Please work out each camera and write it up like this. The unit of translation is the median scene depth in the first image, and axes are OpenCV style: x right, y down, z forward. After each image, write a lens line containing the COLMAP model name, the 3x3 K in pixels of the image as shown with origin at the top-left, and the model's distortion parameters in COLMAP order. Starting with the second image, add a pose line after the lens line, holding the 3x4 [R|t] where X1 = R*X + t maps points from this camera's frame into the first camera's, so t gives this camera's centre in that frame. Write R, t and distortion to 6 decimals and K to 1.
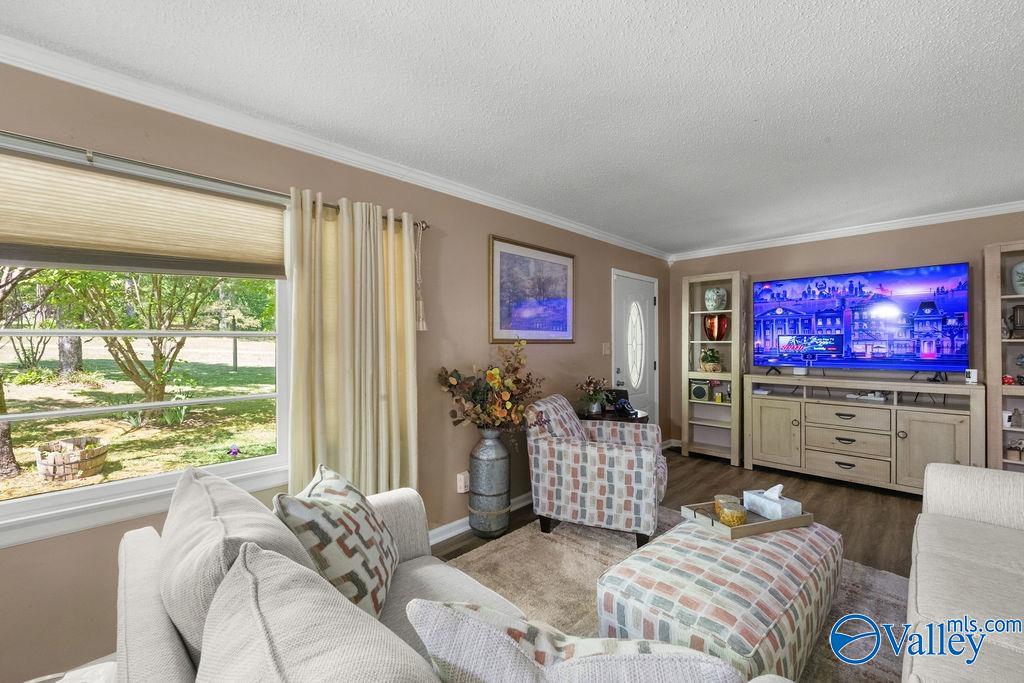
lens RADIAL K [[410.1, 0, 504.6], [0, 410.1, 340.0], [0, 0, 1]] dist [-0.001096, -0.000927]
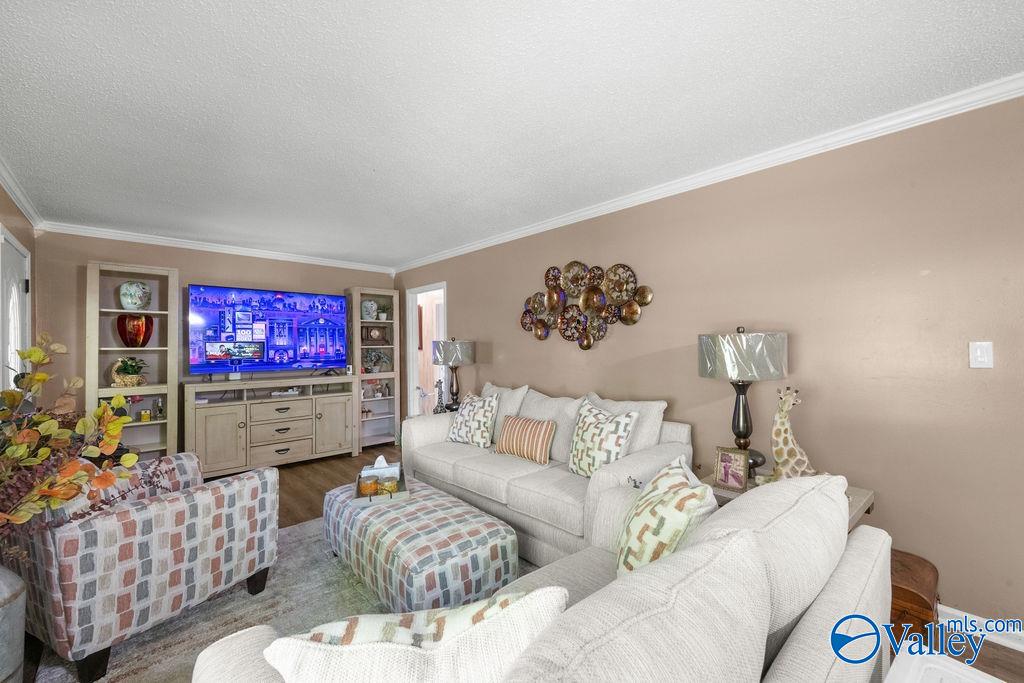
lens RADIAL K [[410.1, 0, 503.7], [0, 410.1, 346.1], [0, 0, 1]] dist [-0.001096, -0.000927]
pose [[0.035516, 0.004451, 0.999359, -0.376039], [0.000701, 0.999990, -0.004479, 0.005419], [-0.999369, 0.000860, 0.035512, 0.339771]]
